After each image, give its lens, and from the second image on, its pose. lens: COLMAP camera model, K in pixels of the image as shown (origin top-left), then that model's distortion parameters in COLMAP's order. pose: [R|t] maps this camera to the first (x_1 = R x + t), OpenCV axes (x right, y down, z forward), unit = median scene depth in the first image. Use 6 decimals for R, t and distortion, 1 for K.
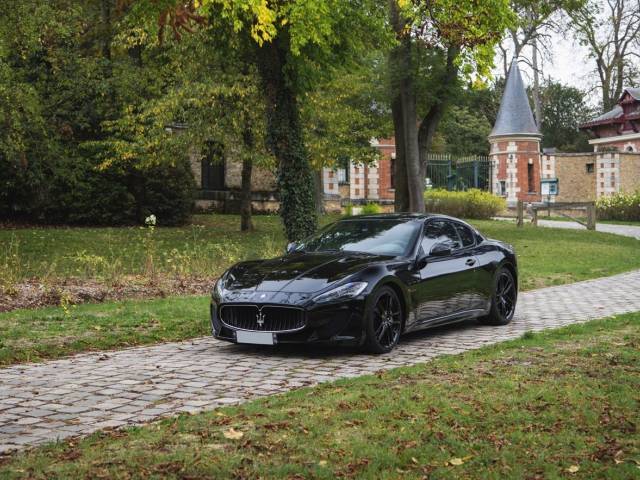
lens RADIAL K [[1197.9, 0, 321.9], [0, 1197.9, 233.0], [0, 0, 1]] dist [0.246353, 0.135500]
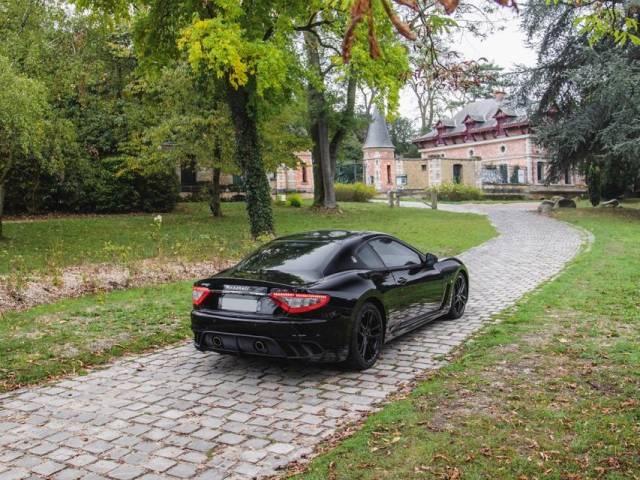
lens RADIAL K [[700.1, 0, 320.4], [0, 700.1, 228.1], [0, 0, 1]] dist [-0.116299, 0.006038]
pose [[0.993521, -0.020067, 0.111867, -0.034734], [0.015661, 0.999072, 0.040127, -0.020403], [-0.112568, -0.038115, 0.992913, 0.145963]]
